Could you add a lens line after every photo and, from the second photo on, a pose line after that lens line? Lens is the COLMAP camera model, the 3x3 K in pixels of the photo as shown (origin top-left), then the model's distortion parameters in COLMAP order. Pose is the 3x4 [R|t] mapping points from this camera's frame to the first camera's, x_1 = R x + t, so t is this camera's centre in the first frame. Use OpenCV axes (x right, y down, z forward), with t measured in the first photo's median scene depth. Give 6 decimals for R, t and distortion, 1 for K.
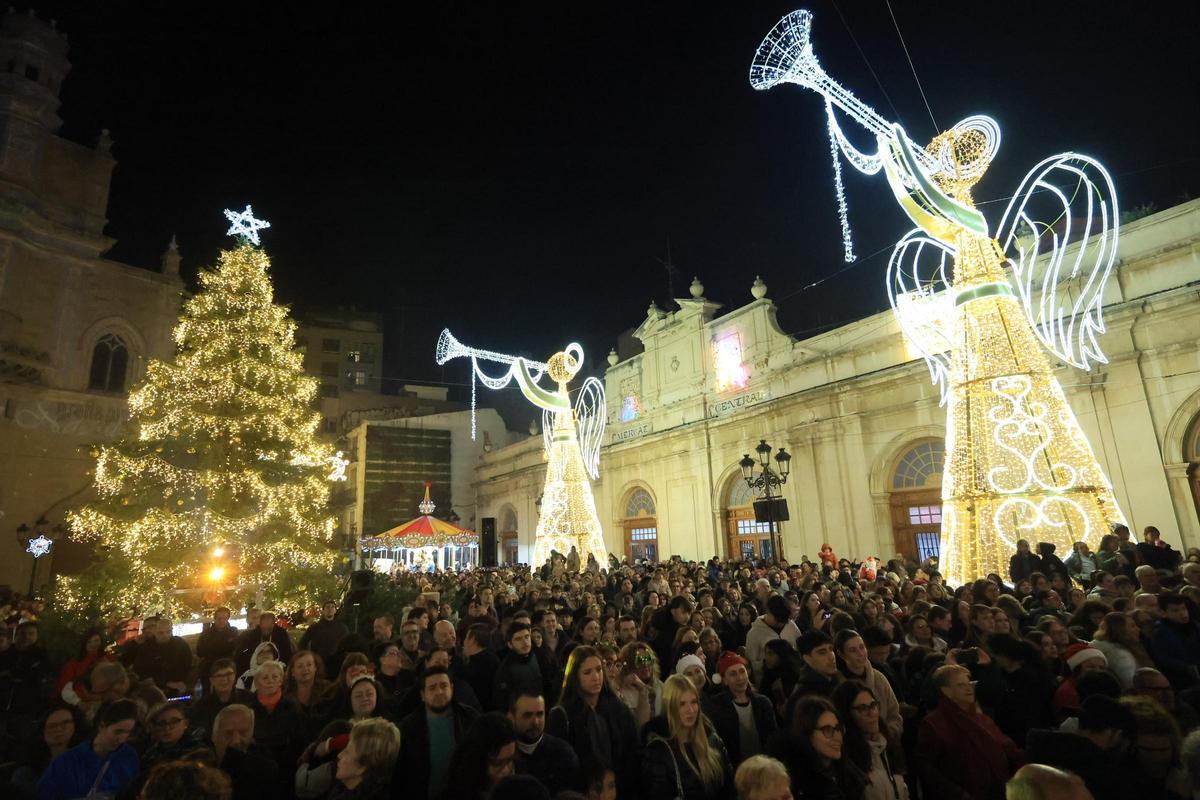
lens RADIAL K [[633.2, 0, 604.5], [0, 633.2, 393.3], [0, 0, 1]] dist [-0.000282, 0.000369]
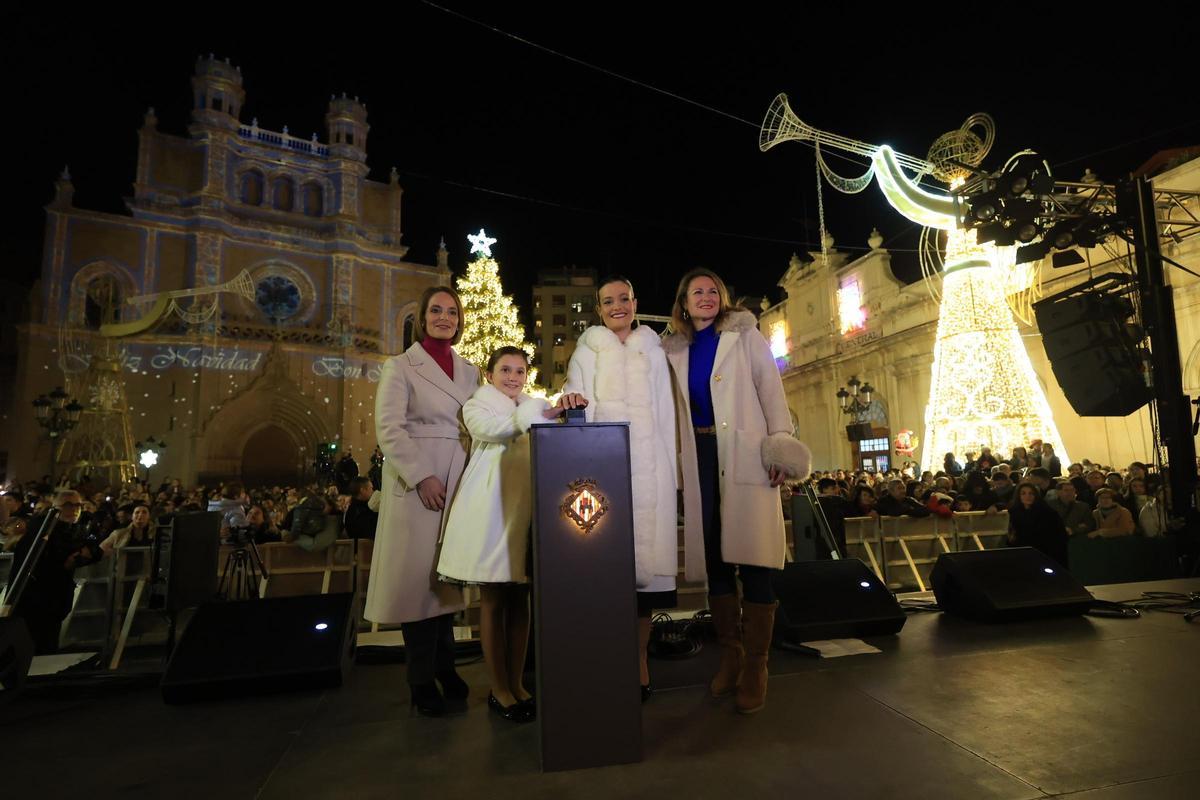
lens RADIAL K [[632.8, 0, 602.1], [0, 632.8, 393.0], [0, 0, 1]] dist [0.001175, -0.000504]
pose [[0.929162, -0.028636, -0.368563, 0.227745], [0.073050, 0.991559, 0.107120, -0.057053], [0.362384, -0.126456, 0.923410, -0.303146]]
